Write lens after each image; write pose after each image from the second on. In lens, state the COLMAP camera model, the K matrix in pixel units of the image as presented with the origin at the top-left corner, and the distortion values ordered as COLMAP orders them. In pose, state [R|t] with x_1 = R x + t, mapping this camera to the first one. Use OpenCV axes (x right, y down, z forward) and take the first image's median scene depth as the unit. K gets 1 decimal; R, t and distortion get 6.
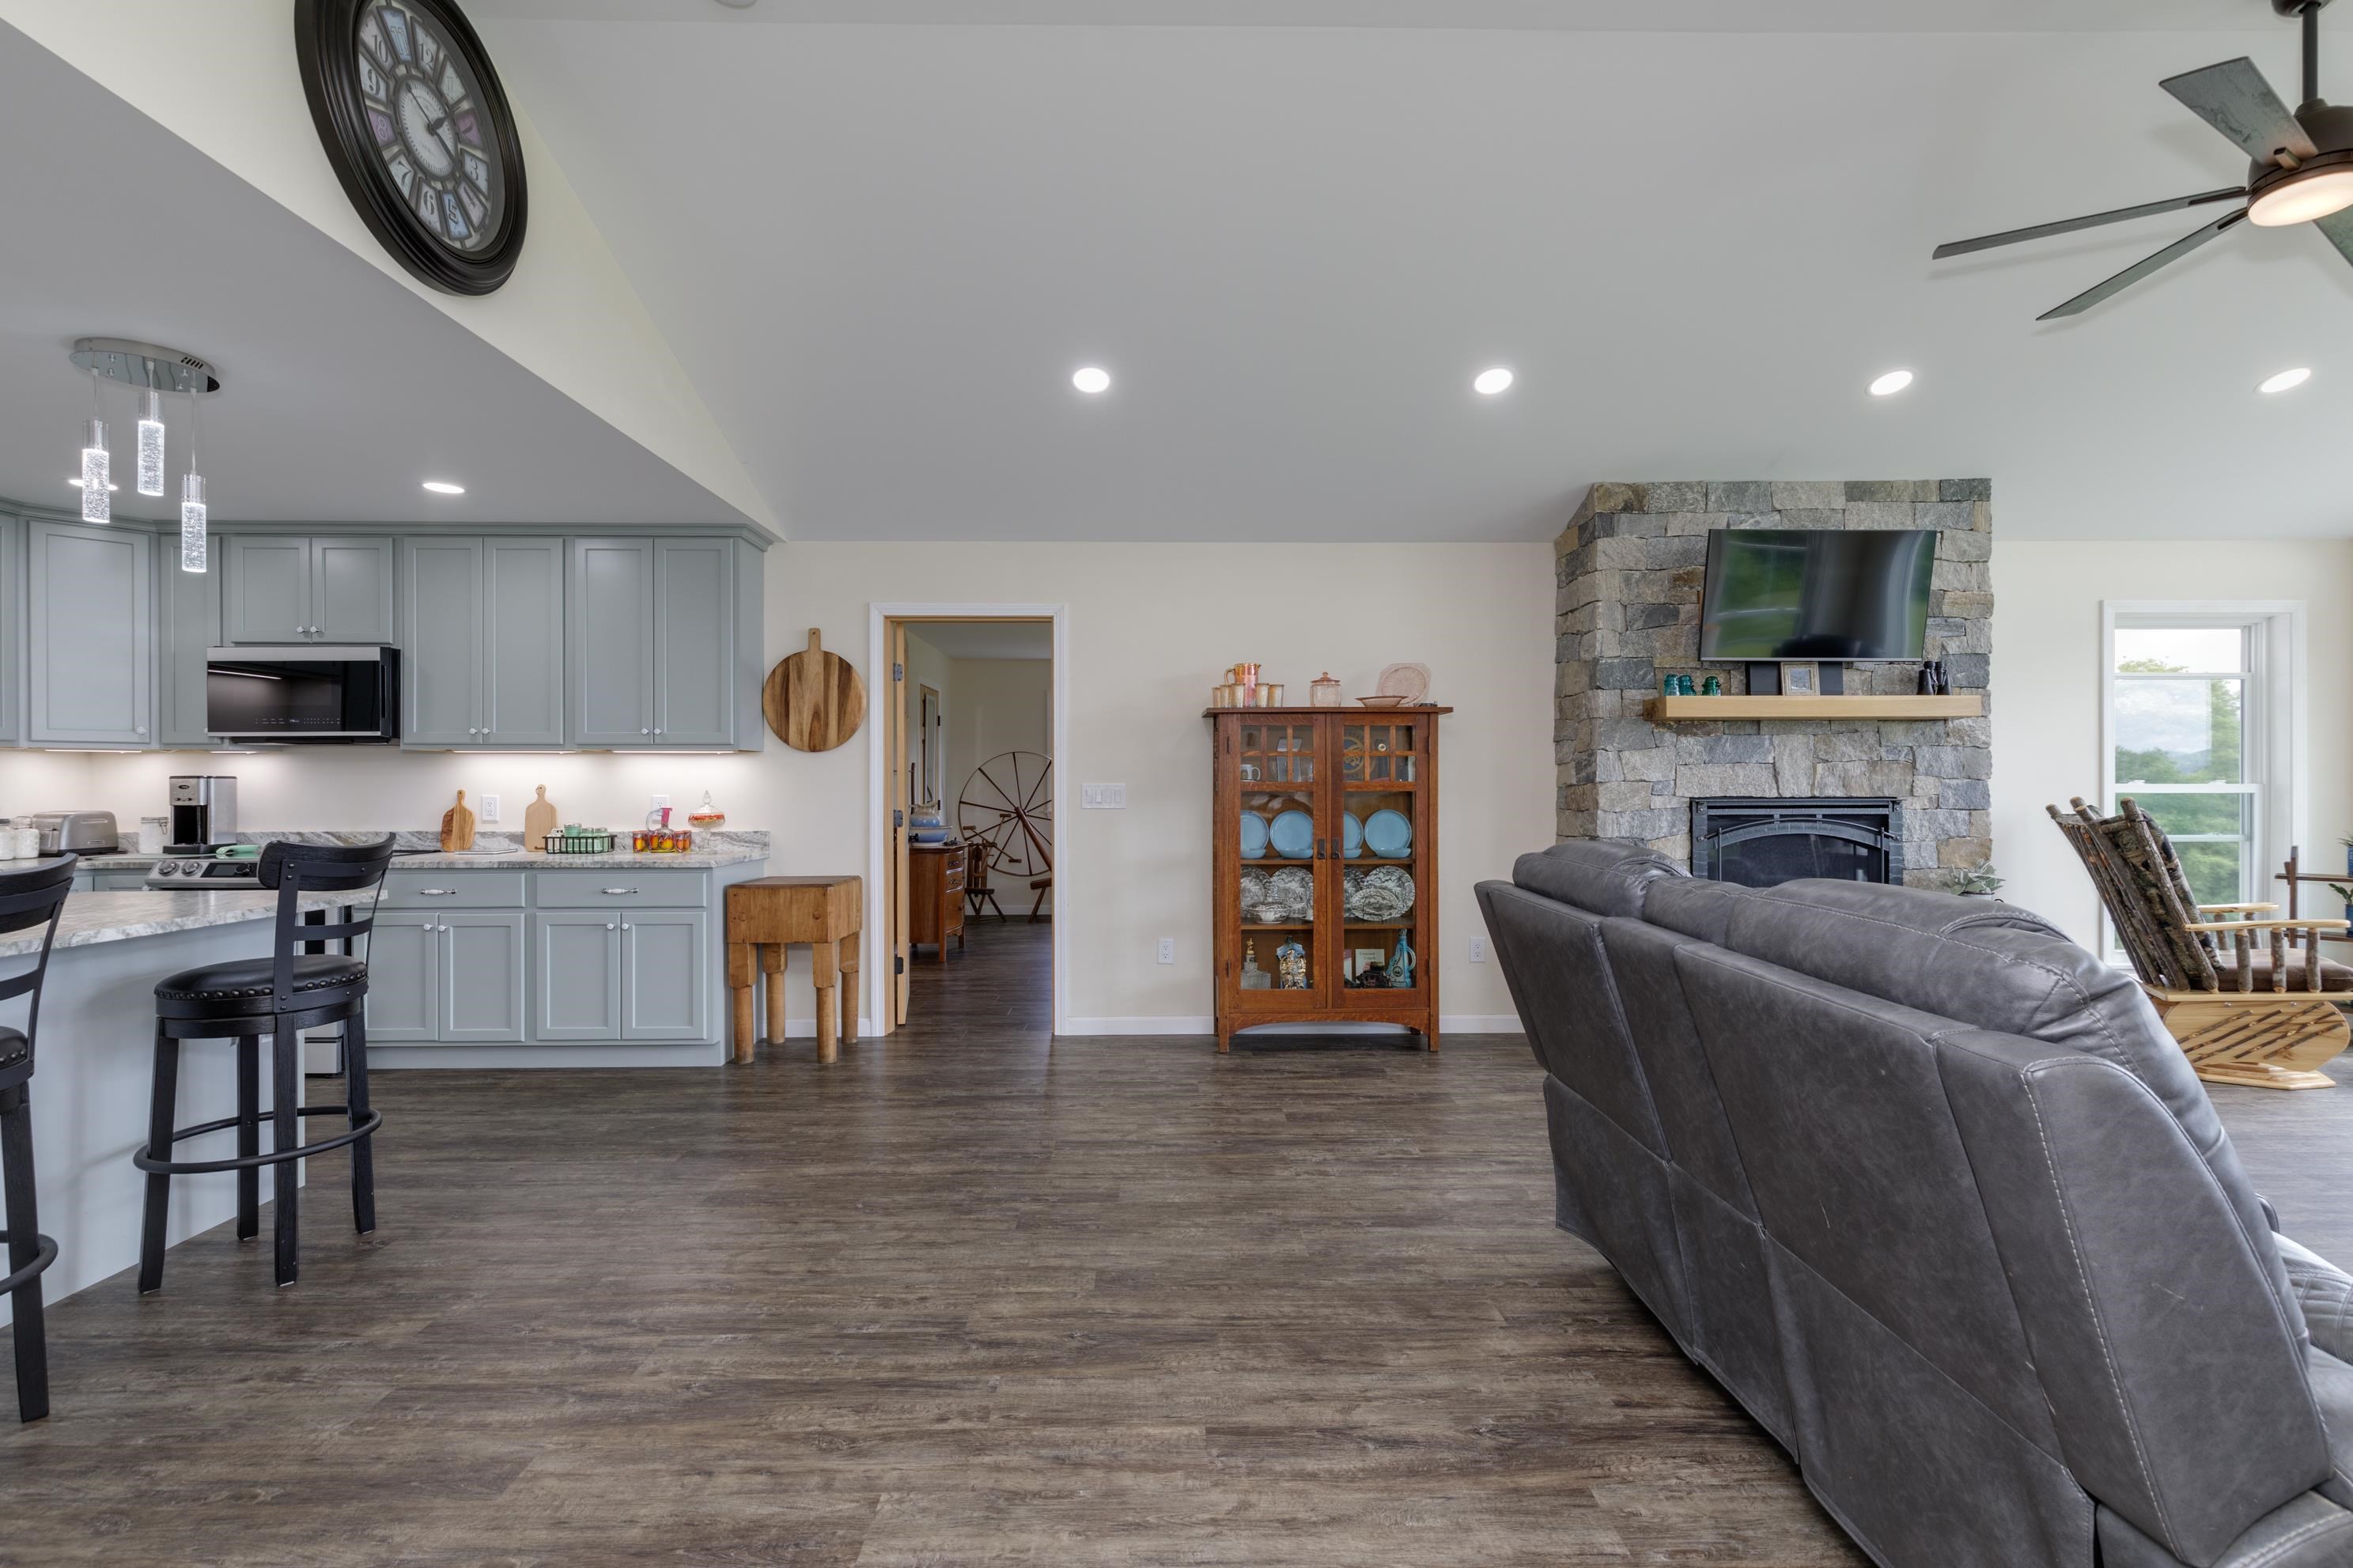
lens RADIAL K [[1071.3, 0, 1166.3], [0, 1071.3, 794.5], [0, 0, 1]] dist [0.004654, 0.000807]
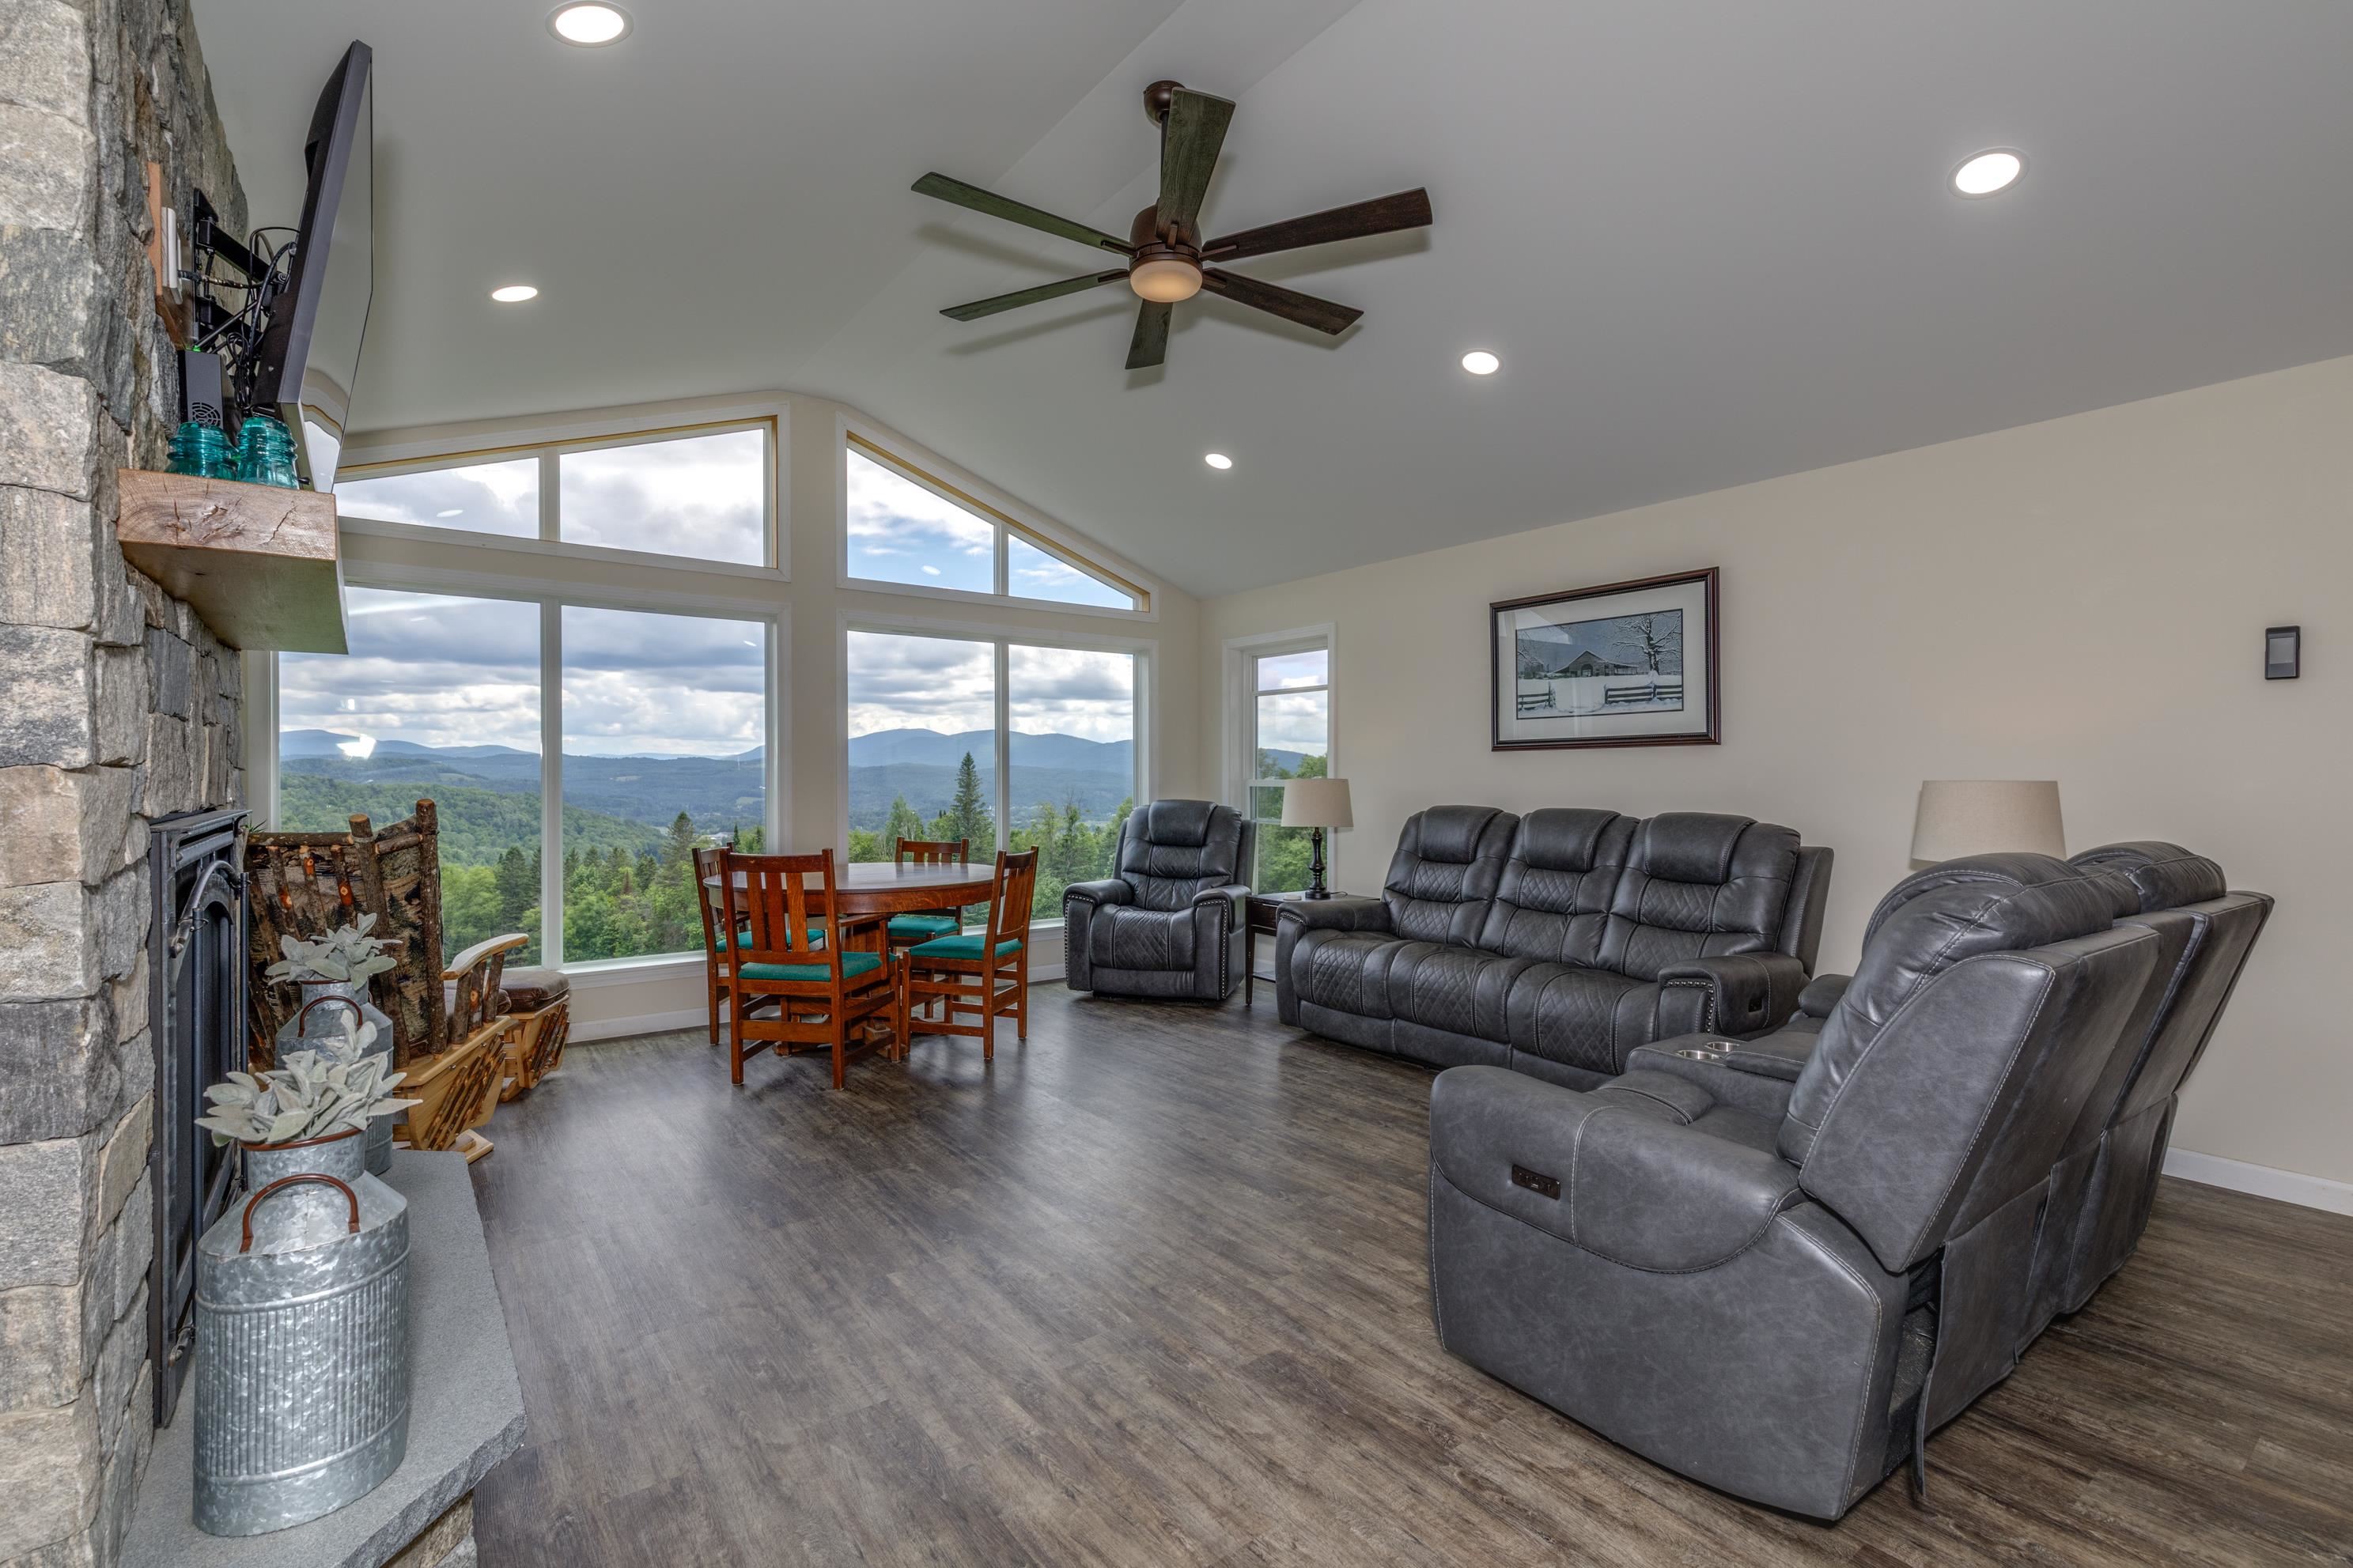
lens RADIAL K [[1055.9, 0, 1176.5], [0, 1055.9, 784.0], [0, 0, 1]] dist [0.001399, 0.000172]
pose [[-0.588237, -0.002198, 0.808686, 0.069486], [0.006783, 0.999948, 0.007651, -0.007708], [-0.808660, 0.009986, -0.588191, 0.936641]]
